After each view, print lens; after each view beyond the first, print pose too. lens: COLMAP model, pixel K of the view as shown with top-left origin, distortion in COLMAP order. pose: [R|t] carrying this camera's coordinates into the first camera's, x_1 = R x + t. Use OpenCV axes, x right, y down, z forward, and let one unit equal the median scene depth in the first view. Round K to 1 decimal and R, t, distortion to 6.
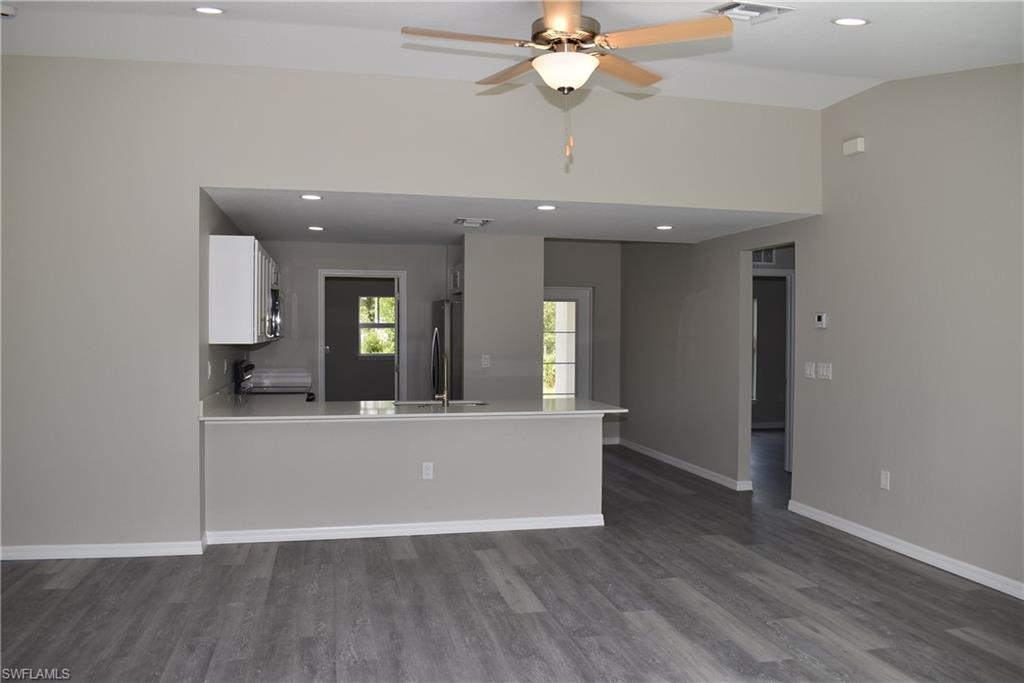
lens RADIAL K [[799.4, 0, 511.9], [0, 799.4, 335.8], [0, 0, 1]] dist [-0.105945, 0.025716]
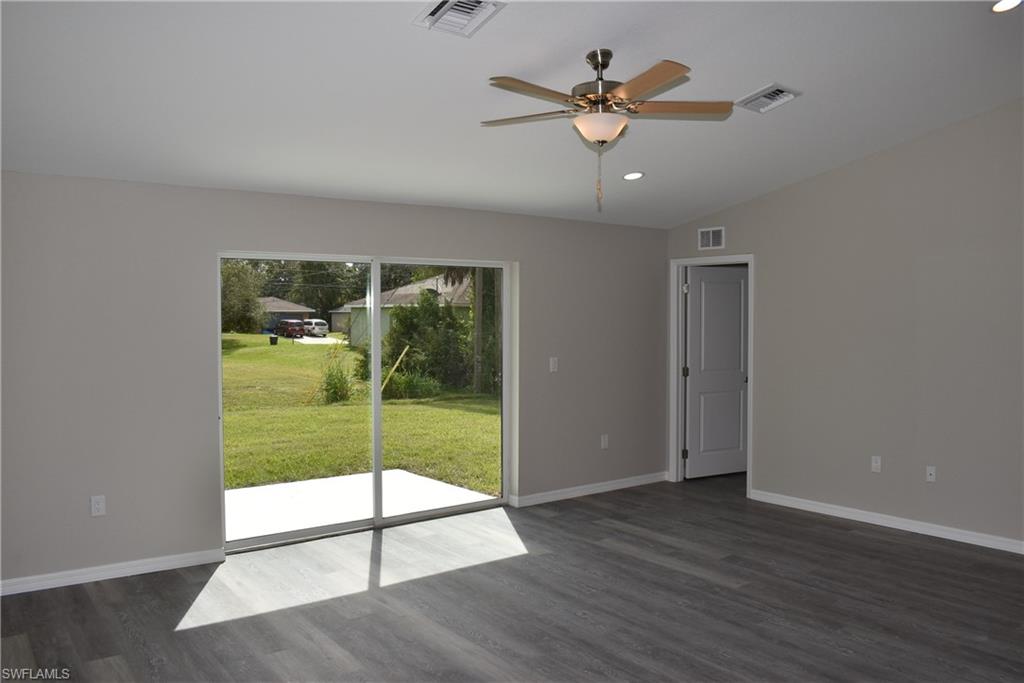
lens RADIAL K [[799.4, 0, 516.7], [0, 799.4, 331.9], [0, 0, 1]] dist [-0.105945, 0.025716]
pose [[-0.911873, 0.004299, -0.410449, 0.592417], [-0.007644, 0.999594, 0.027451, -0.049026], [0.410400, 0.028169, -0.911470, 1.789344]]
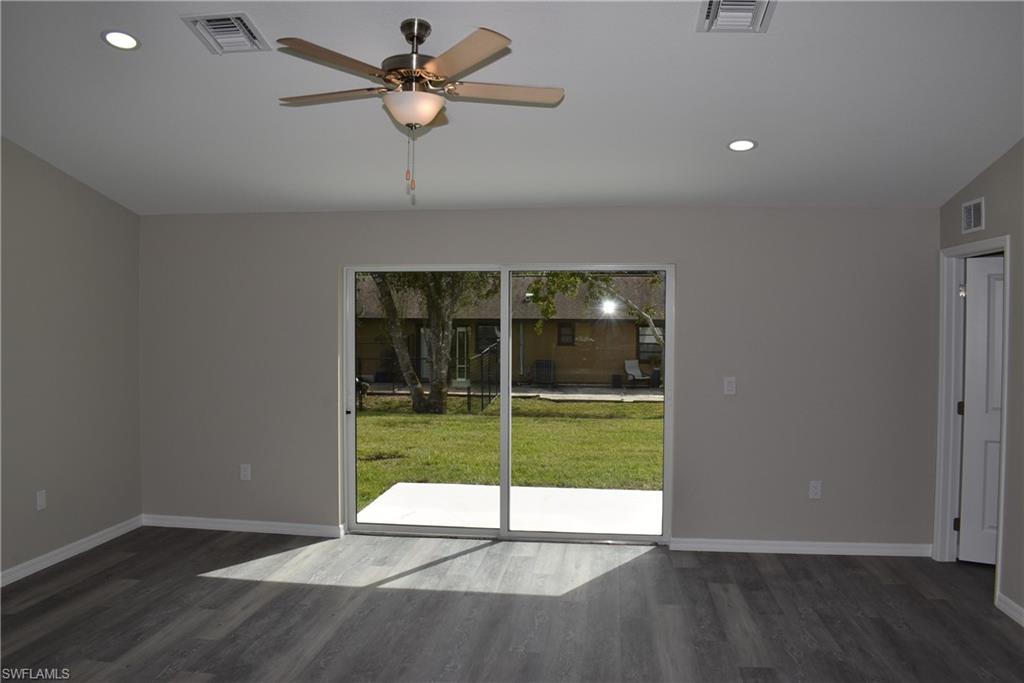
lens RADIAL K [[799.4, 0, 514.8], [0, 799.4, 347.7], [0, 0, 1]] dist [-0.105945, 0.025716]
pose [[-0.943584, -0.027068, 0.330024, -0.328328], [-0.014853, 0.999110, 0.039476, -0.047411], [-0.330799, 0.032347, -0.943147, 1.686065]]
